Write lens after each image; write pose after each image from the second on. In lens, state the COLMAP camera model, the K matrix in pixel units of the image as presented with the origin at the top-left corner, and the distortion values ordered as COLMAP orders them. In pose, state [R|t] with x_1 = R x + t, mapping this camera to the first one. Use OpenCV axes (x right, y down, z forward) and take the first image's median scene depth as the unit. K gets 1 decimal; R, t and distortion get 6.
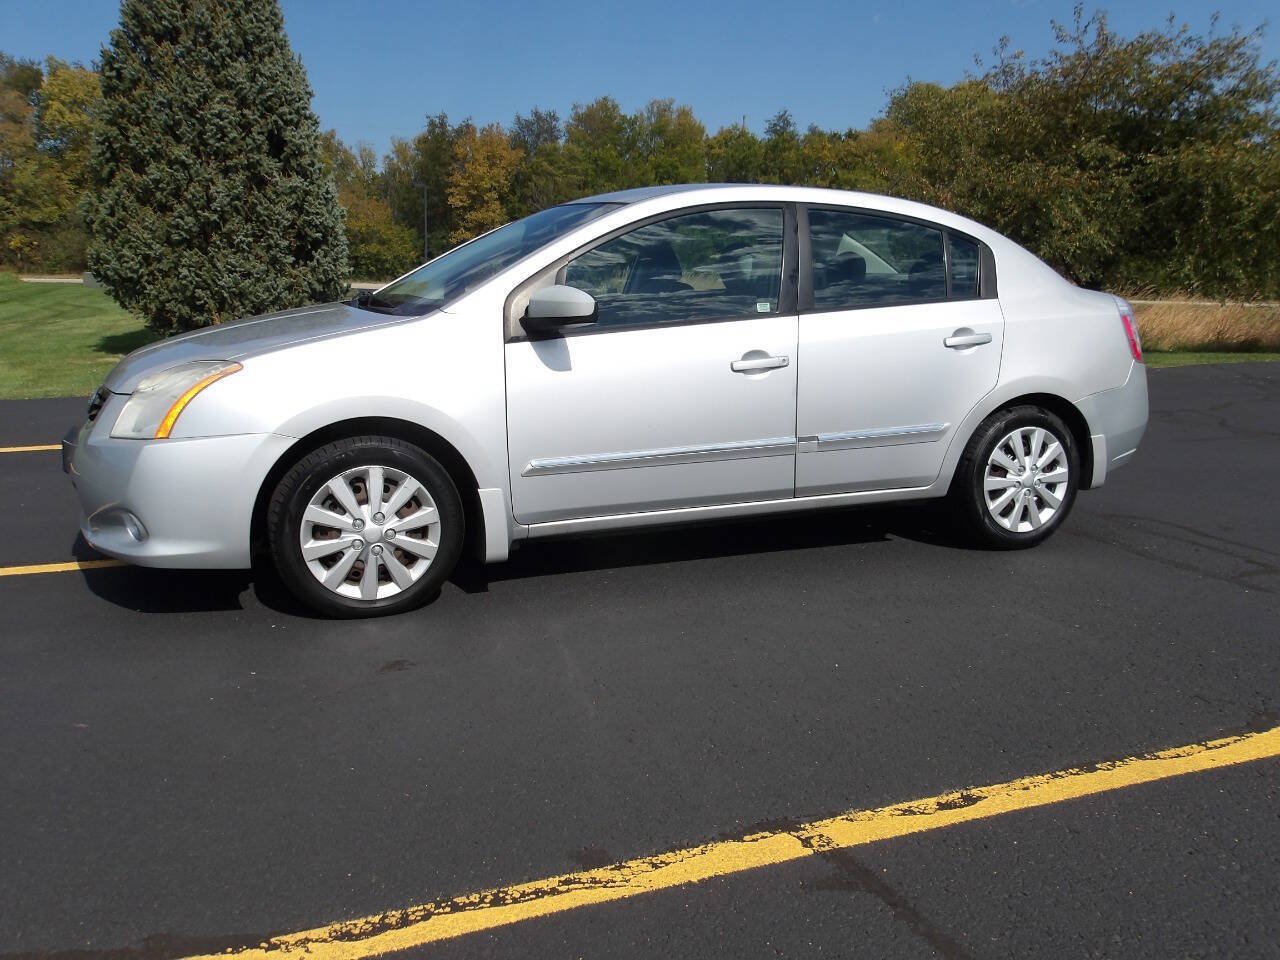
lens RADIAL K [[1040.3, 0, 626.3], [0, 1040.3, 481.1], [0, 0, 1]] dist [-0.000074, 0.001799]
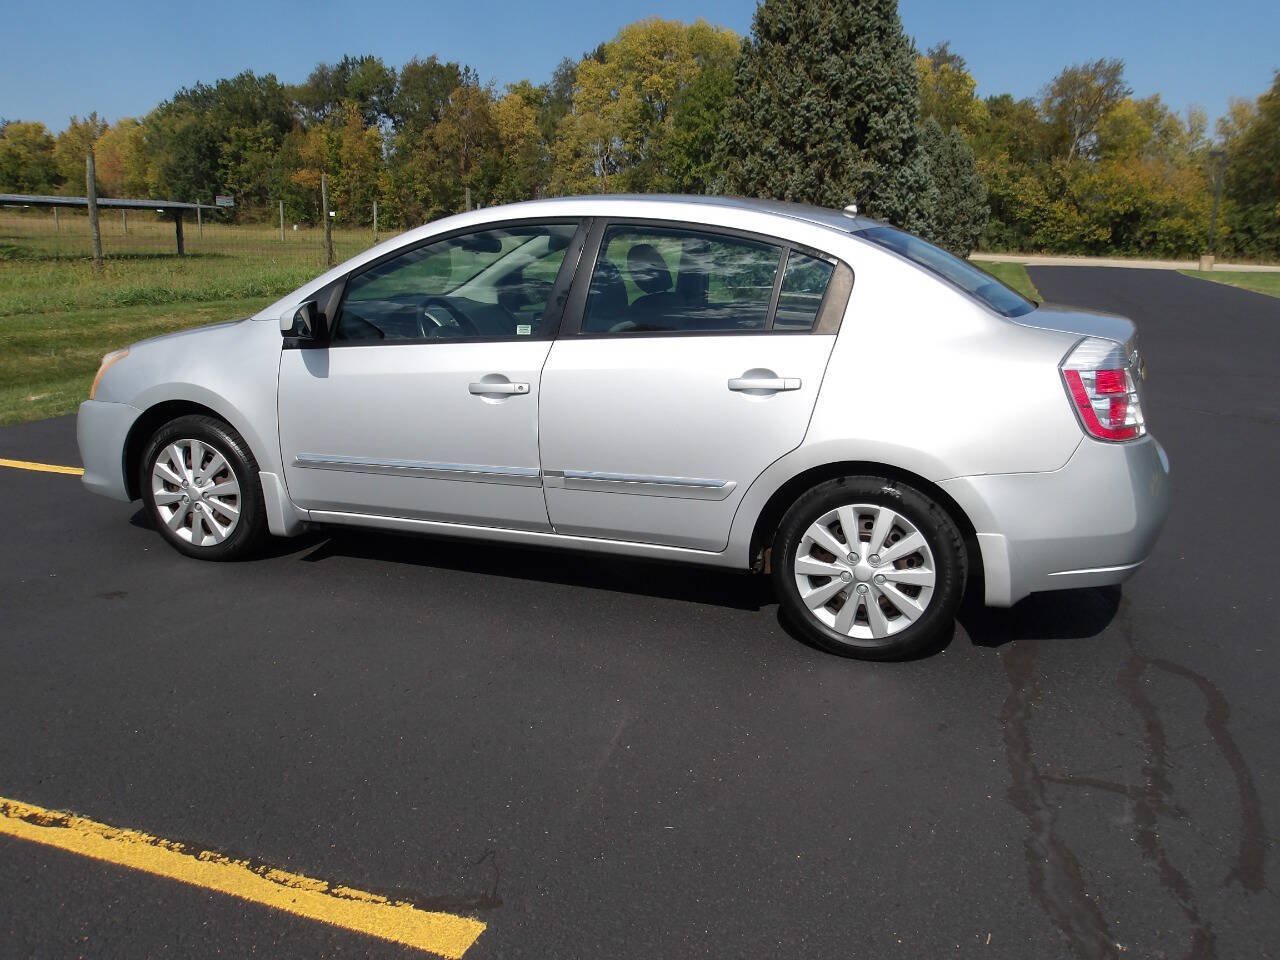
lens RADIAL K [[1041.1, 0, 637.3], [0, 1041.1, 468.0], [0, 0, 1]] dist [-0.002147, 0.004720]
pose [[0.755666, 0.147708, -0.638084, 0.211332], [-0.140100, 0.988142, 0.062825, -0.029193], [0.639797, 0.041921, 0.767400, 0.085199]]
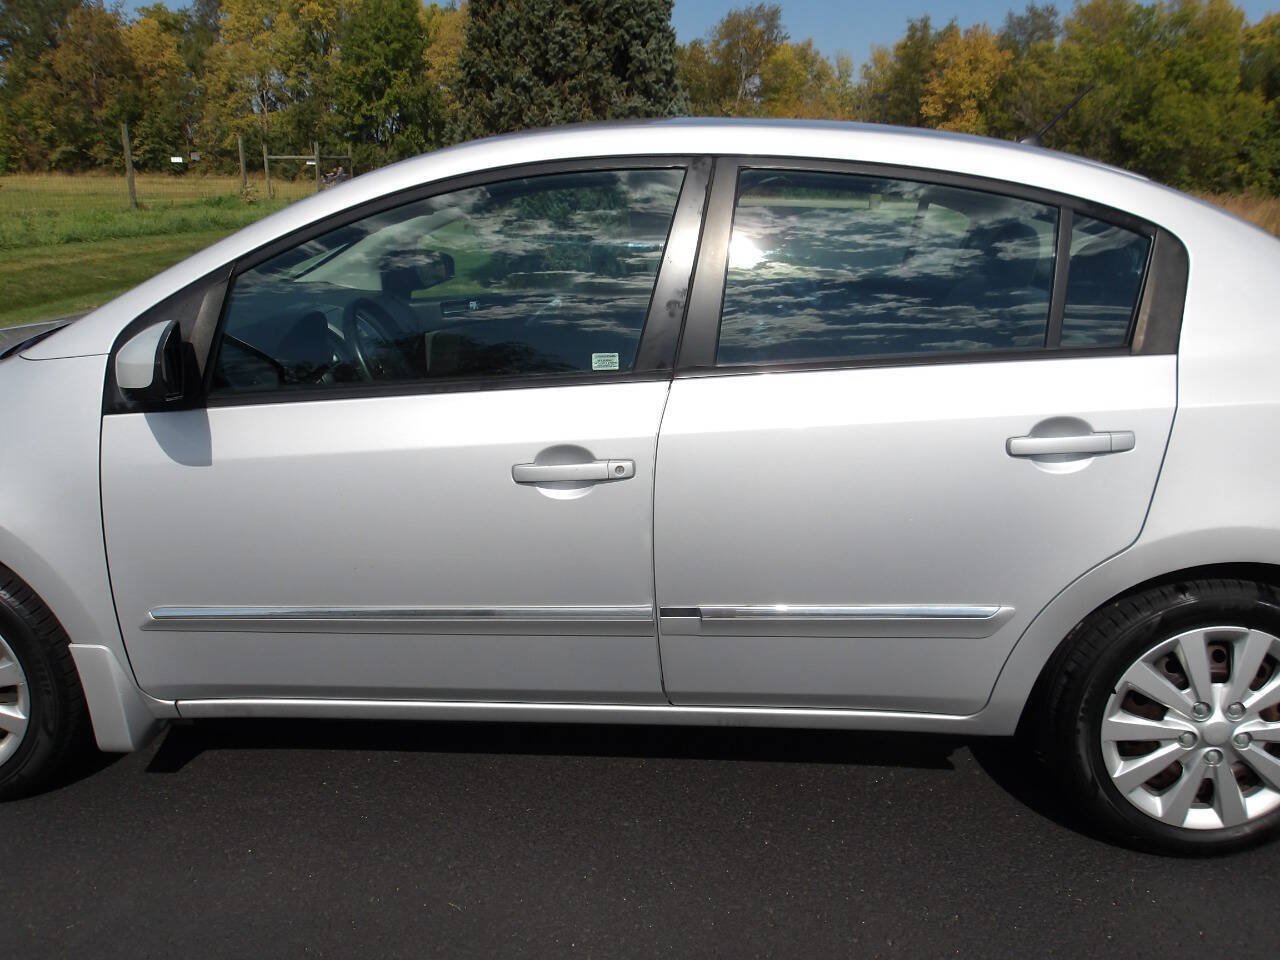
lens RADIAL K [[1053.8, 0, 635.4], [0, 1053.8, 473.5], [0, 0, 1]] dist [0.000955, 0.003799]
pose [[0.912502, 0.110276, -0.393927, 0.091404], [-0.083391, 0.992904, 0.084785, -0.039512], [0.400482, -0.044516, 0.915223, 0.128698]]
